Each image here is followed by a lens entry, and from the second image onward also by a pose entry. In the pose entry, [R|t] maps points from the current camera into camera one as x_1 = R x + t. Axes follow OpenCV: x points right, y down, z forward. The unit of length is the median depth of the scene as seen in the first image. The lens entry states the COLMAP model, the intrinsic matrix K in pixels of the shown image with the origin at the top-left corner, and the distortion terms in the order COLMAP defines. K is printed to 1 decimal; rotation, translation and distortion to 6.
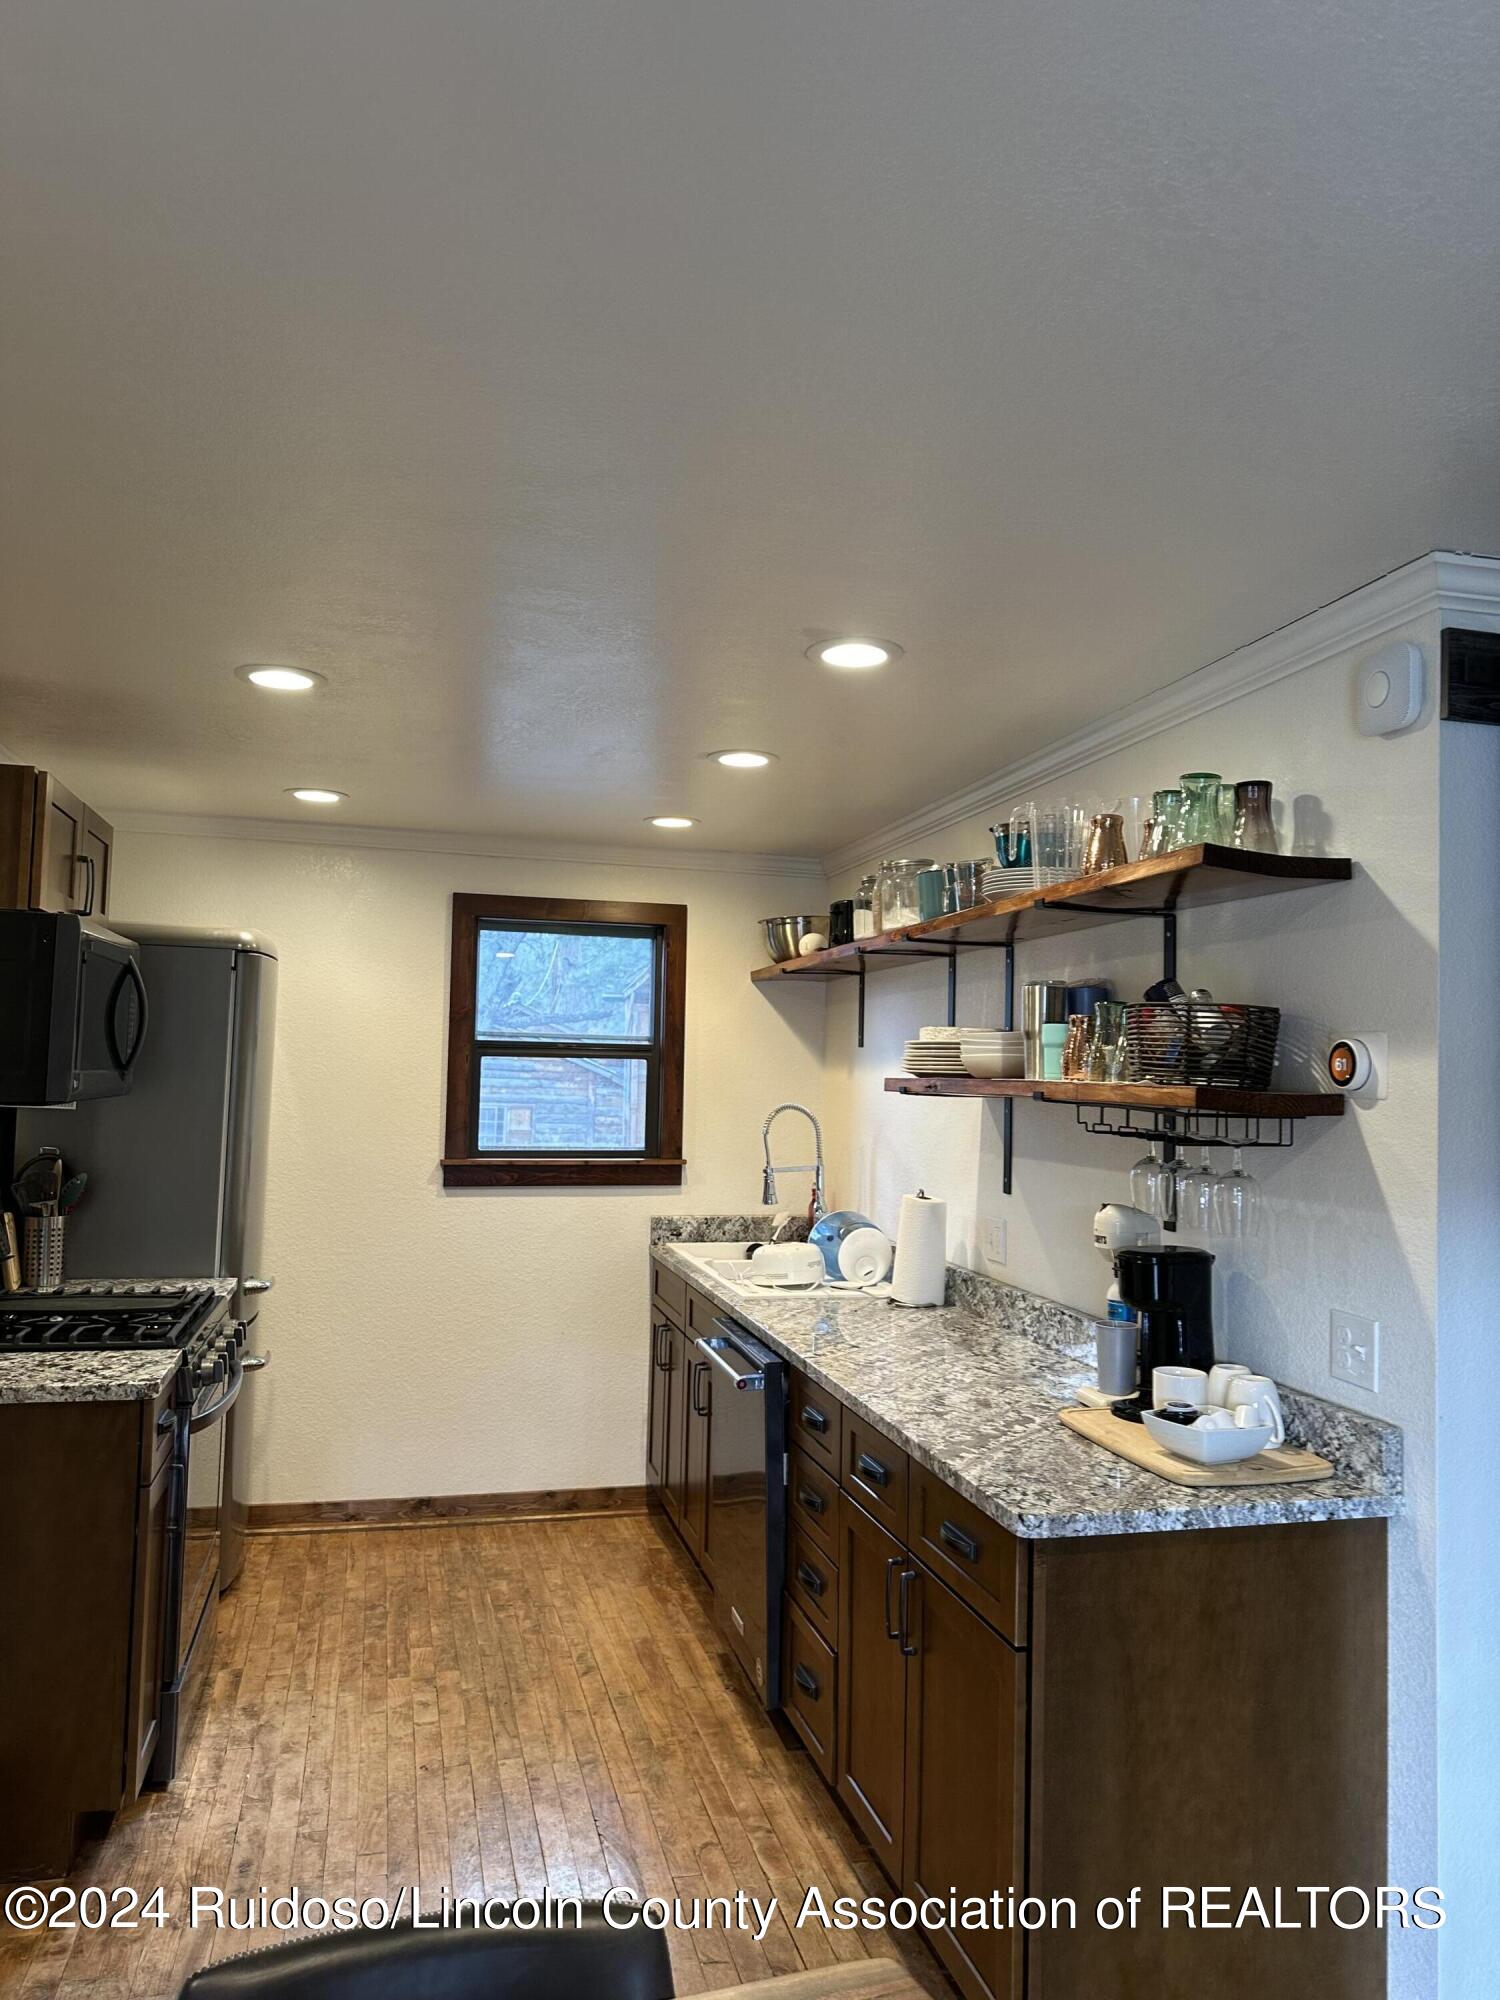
lens RADIAL K [[1366.9, 0, 750.0], [0, 1366.9, 1000.0], [0, 0, 1]] dist [0.062485, -0.097232]
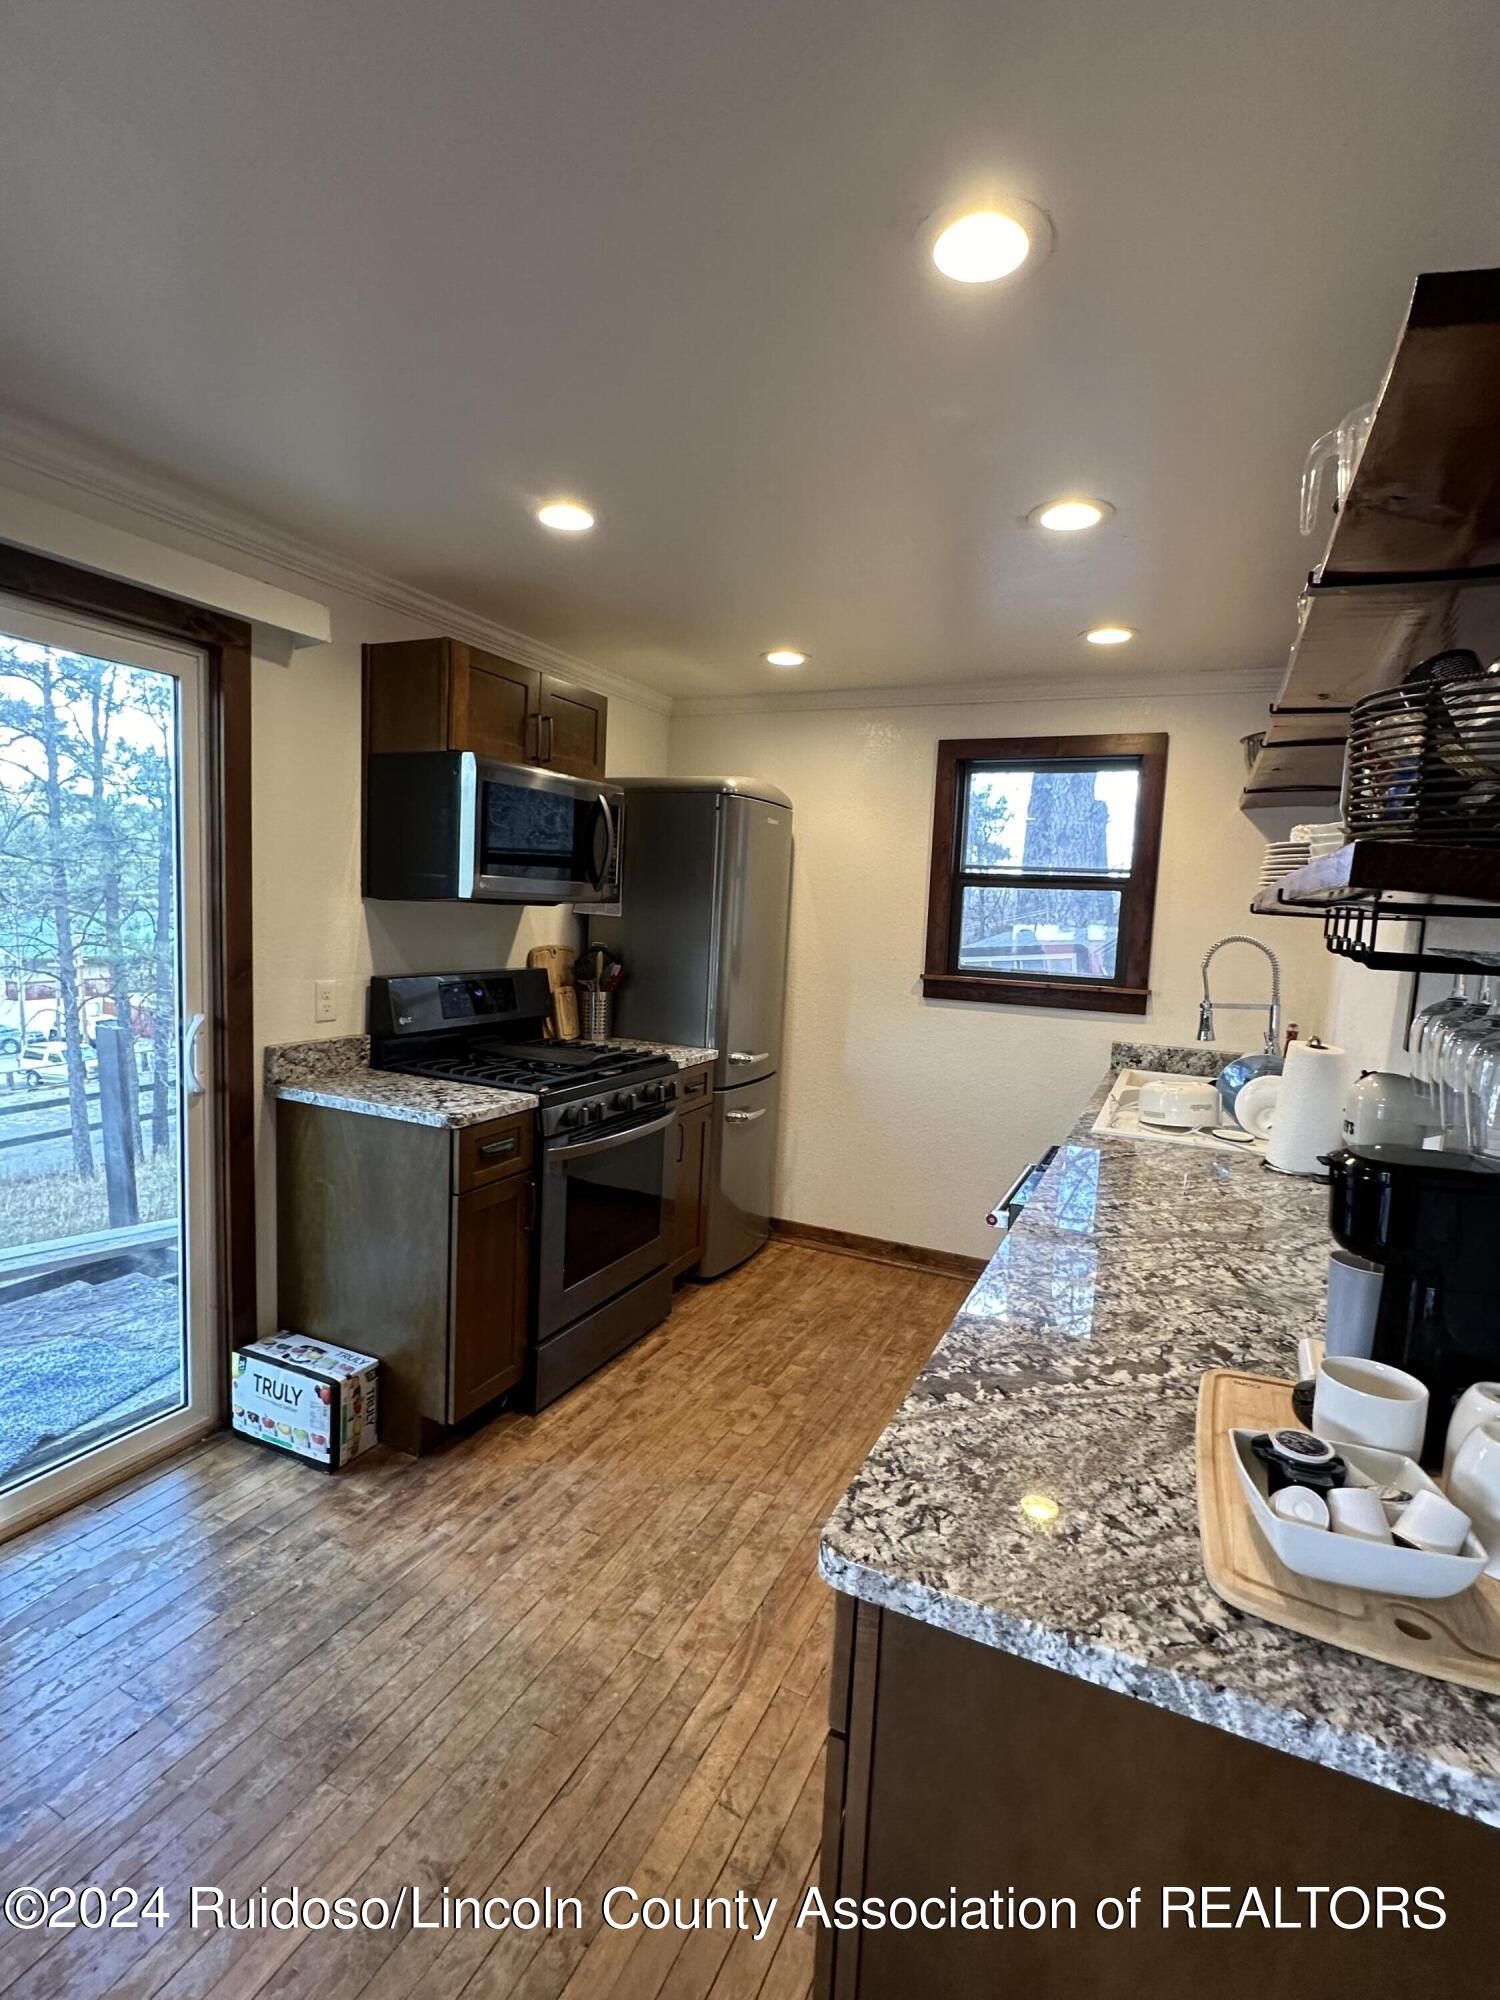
lens RADIAL K [[950.0, 0, 750.0], [0, 950.0, 1000.0], [0, 0, 1]] dist [0.000649, -0.000423]
pose [[0.775166, 0.078349, -0.626880, 0.203380], [0.003804, 0.991683, 0.128646, 0.039383], [0.631746, -0.102106, 0.768421, 0.331235]]
